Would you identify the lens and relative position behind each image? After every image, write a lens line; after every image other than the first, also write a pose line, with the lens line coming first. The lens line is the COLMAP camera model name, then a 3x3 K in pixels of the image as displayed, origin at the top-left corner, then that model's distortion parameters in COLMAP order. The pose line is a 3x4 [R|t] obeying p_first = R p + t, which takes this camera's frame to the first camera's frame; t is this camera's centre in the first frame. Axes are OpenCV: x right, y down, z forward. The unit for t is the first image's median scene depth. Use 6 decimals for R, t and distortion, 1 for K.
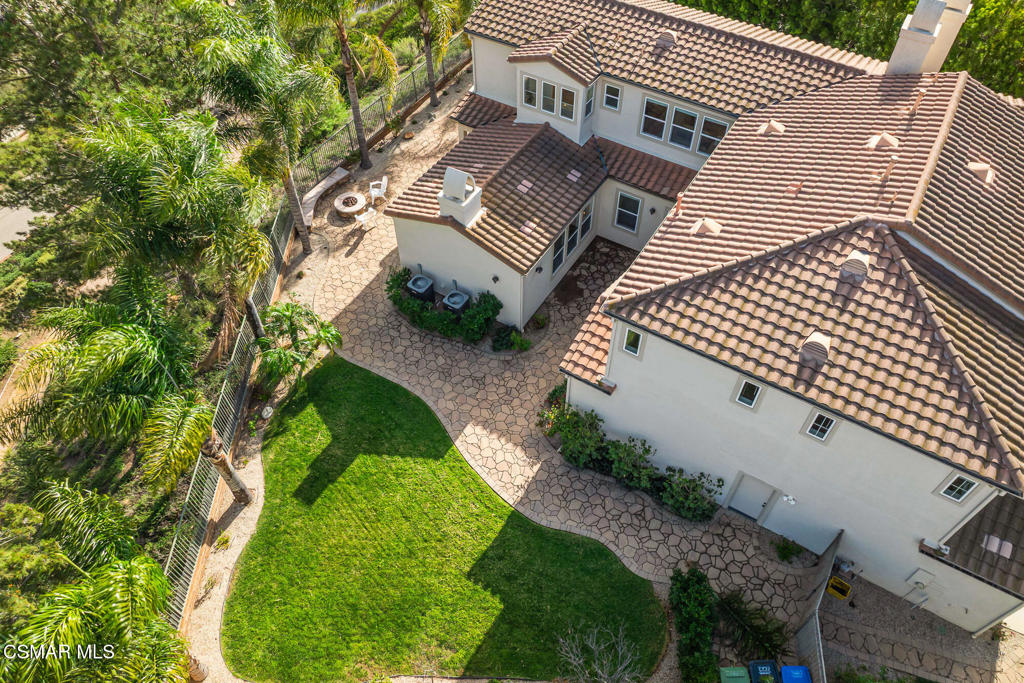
lens RADIAL K [[715.9, 0, 512.0], [0, 715.9, 341.5], [0, 0, 1]] dist [-0.006235, -0.003241]
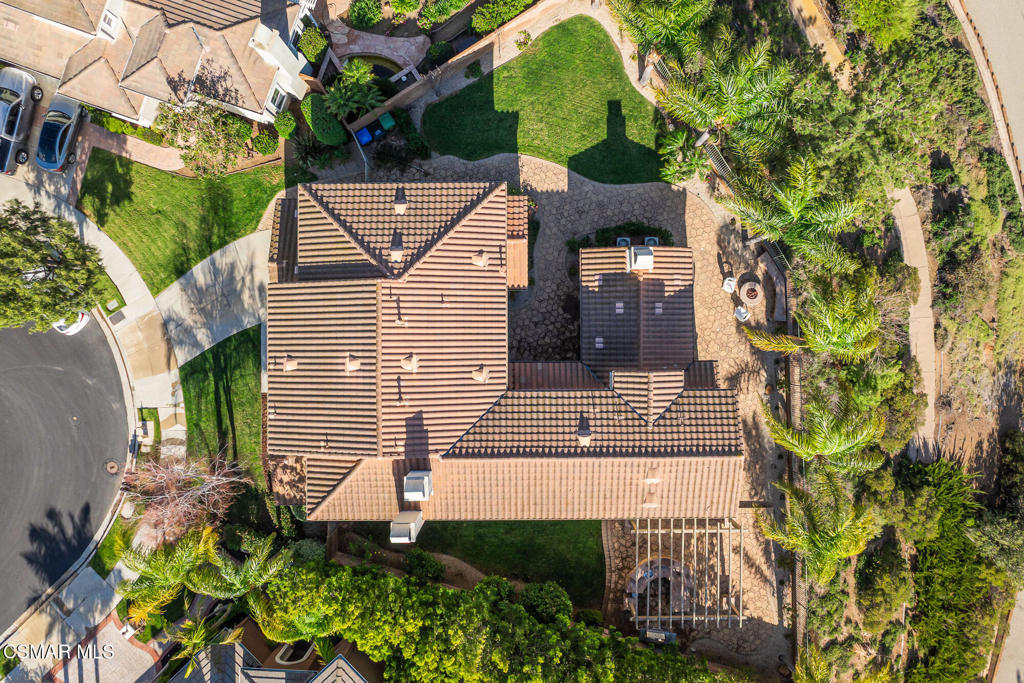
lens RADIAL K [[715.9, 0, 512.0], [0, 715.9, 341.5], [0, 0, 1]] dist [-0.006235, -0.003241]
pose [[-0.850834, 0.525396, -0.006403, 0.306527], [-0.401042, -0.641483, 0.653961, -1.384887], [0.339481, 0.558979, 0.756501, -0.168816]]
